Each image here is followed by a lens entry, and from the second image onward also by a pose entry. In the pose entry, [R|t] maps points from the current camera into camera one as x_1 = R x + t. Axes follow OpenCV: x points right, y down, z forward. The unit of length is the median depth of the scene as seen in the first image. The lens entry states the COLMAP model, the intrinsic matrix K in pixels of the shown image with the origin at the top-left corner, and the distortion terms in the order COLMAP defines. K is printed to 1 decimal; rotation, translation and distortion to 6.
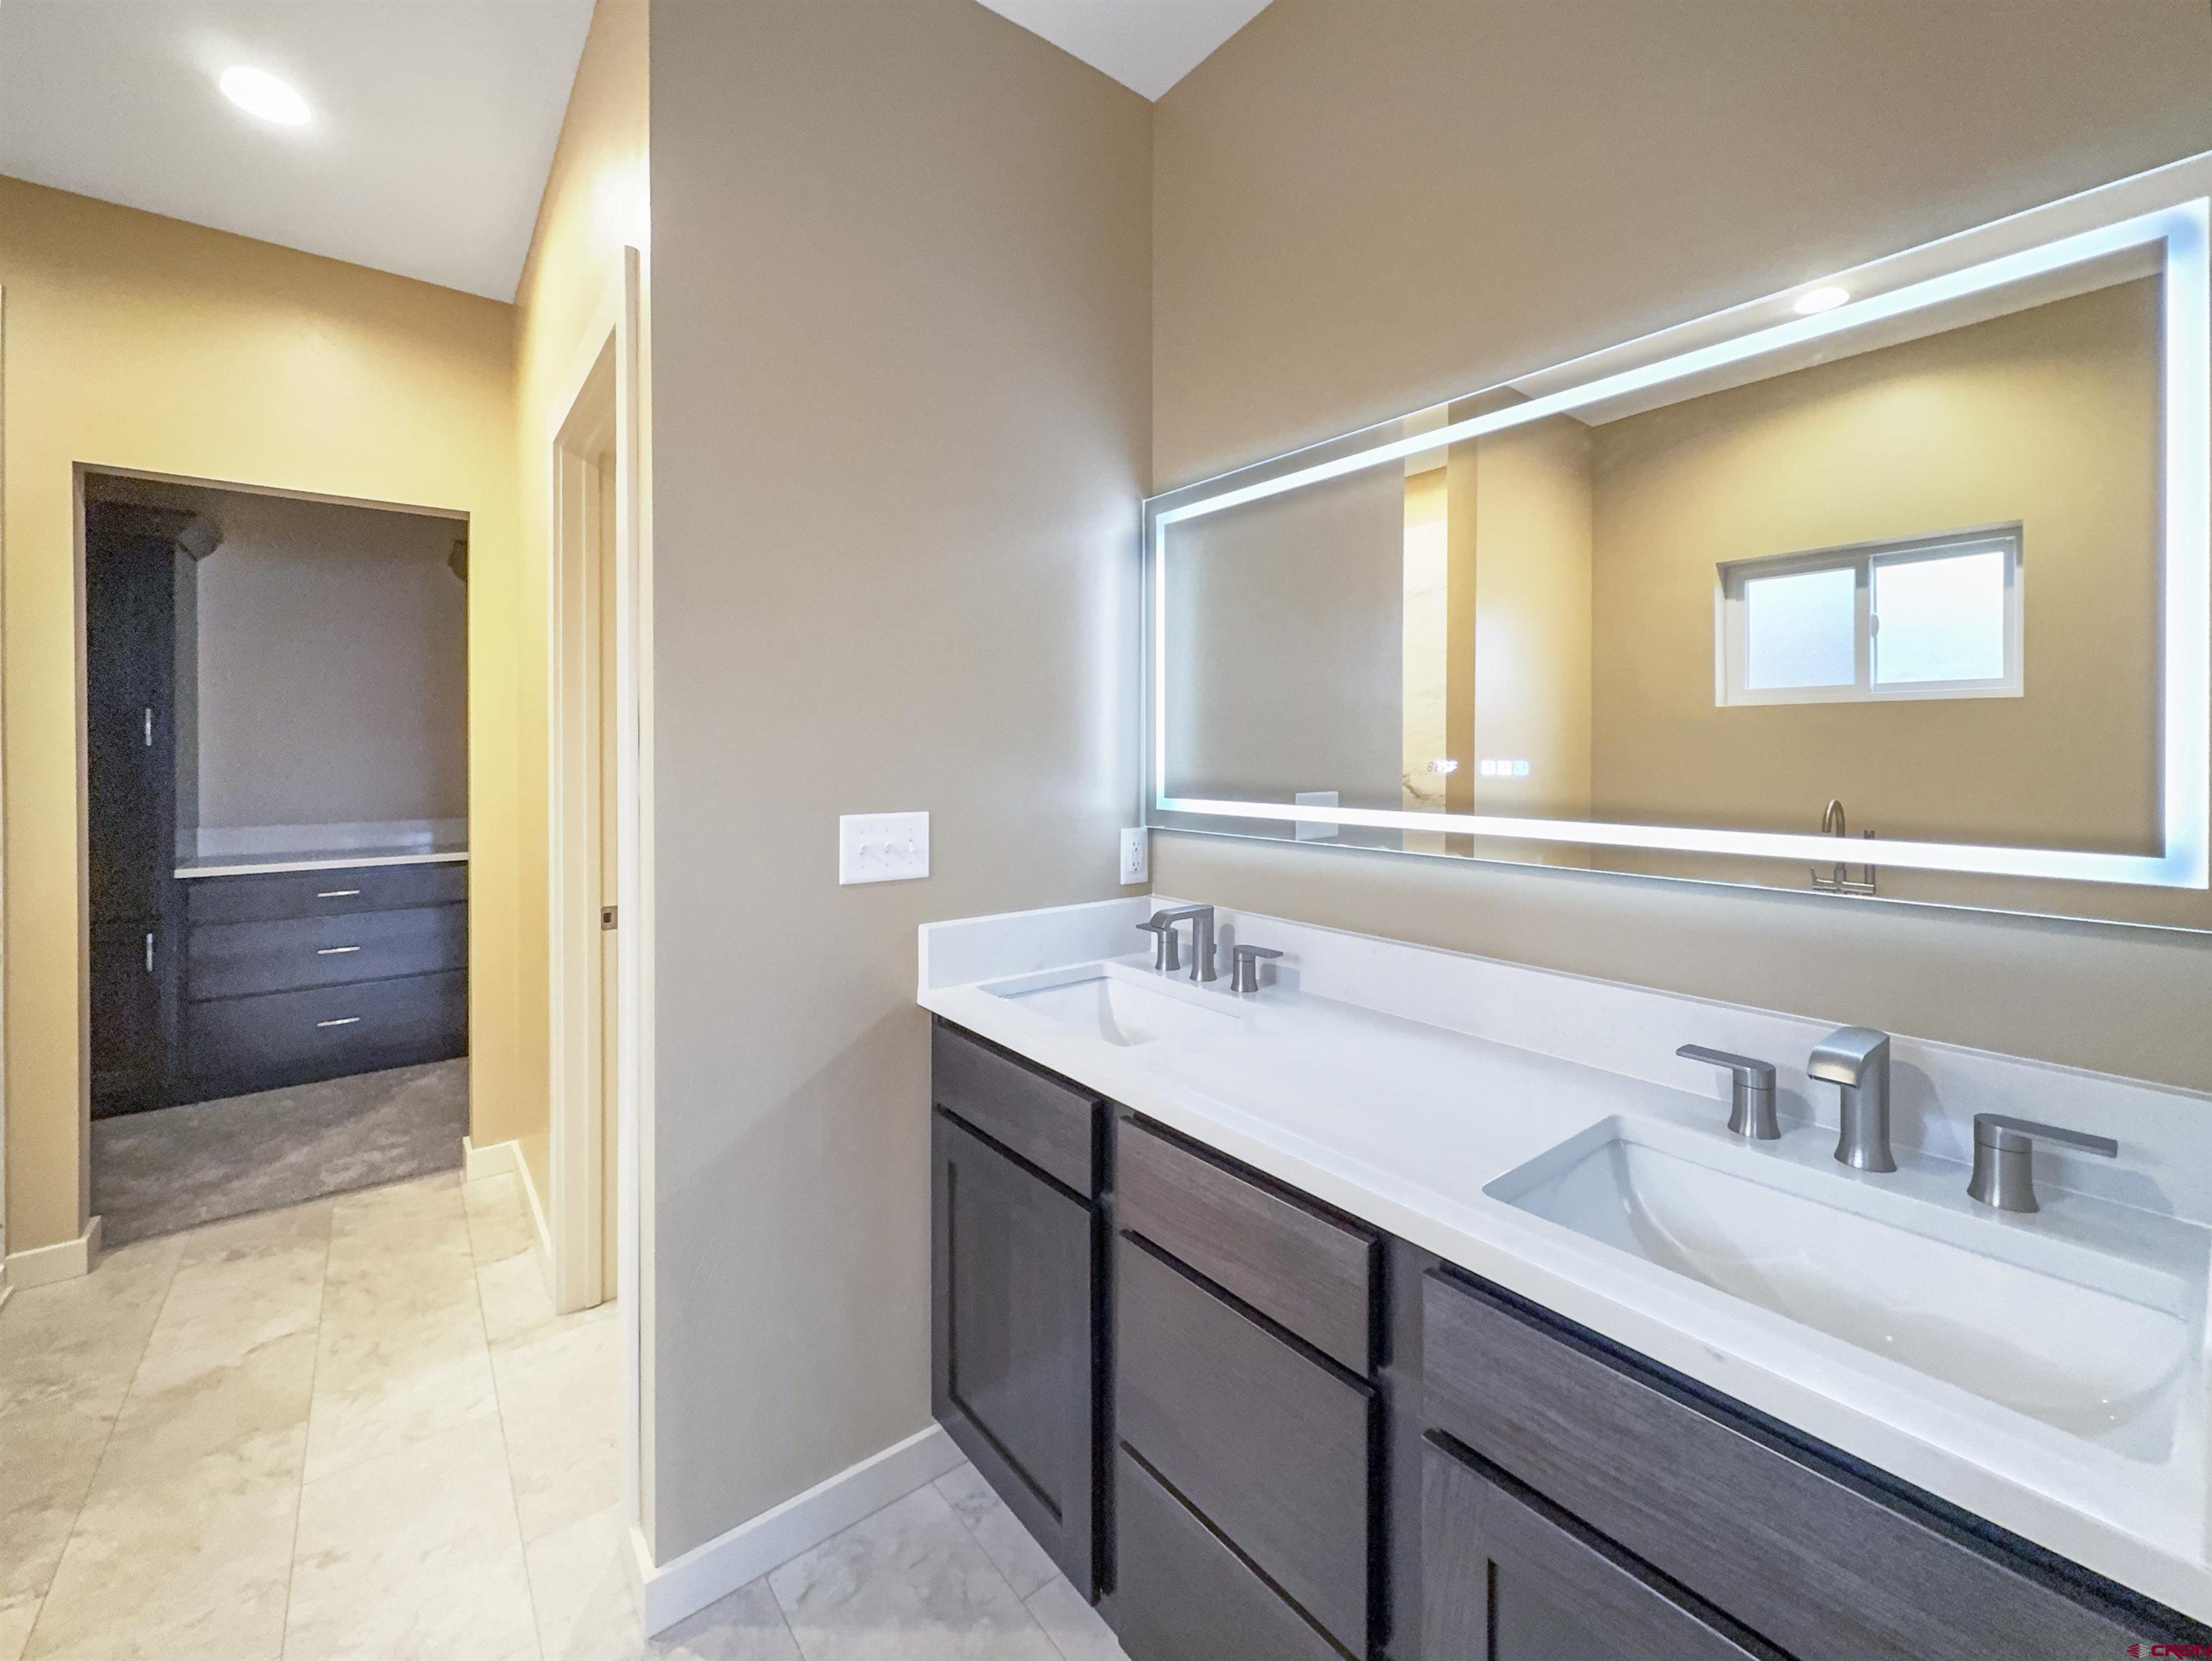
lens RADIAL K [[908.3, 0, 1104.9], [0, 908.3, 764.8], [0, 0, 1]] dist [-0.000707, 0.000131]
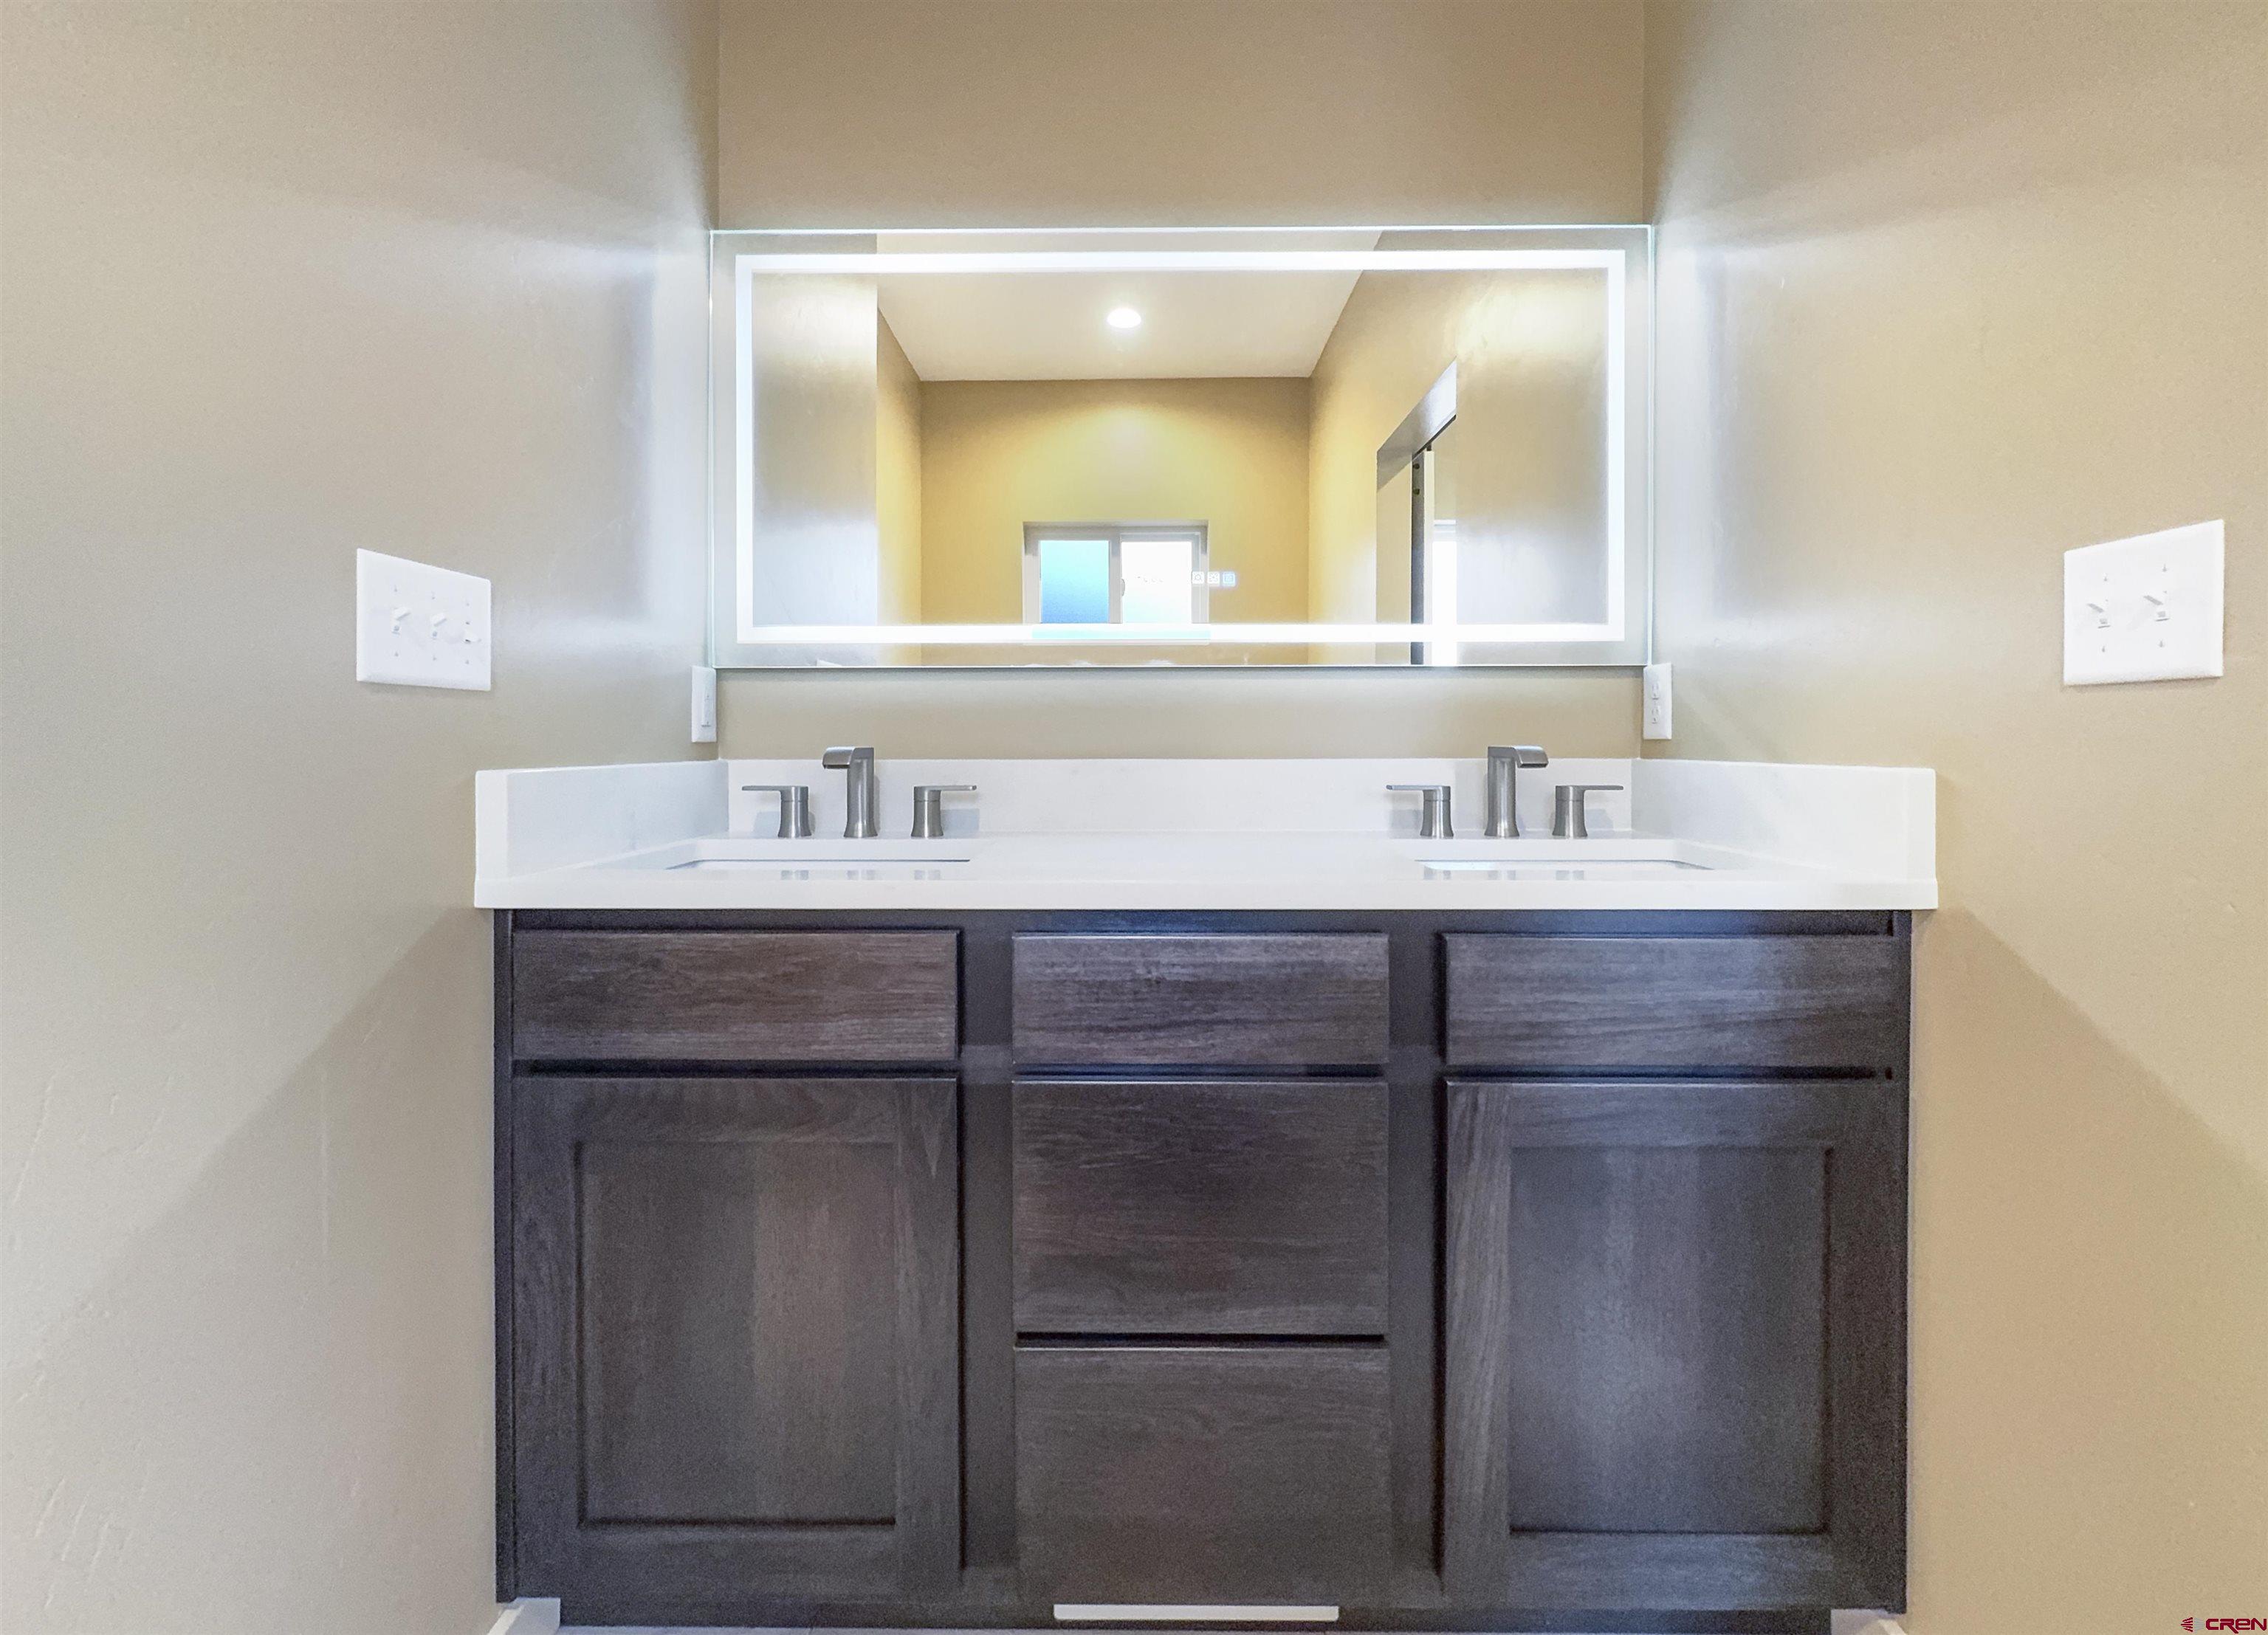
lens RADIAL K [[937.1, 0, 1129.5], [0, 937.1, 745.8], [0, 0, 1]] dist [-0.001171, -0.000057]
pose [[0.625532, -0.004400, 0.780186, -0.431158], [0.011773, 0.999923, -0.003800, 0.175374], [-0.780110, 0.011562, 0.625536, 0.314012]]
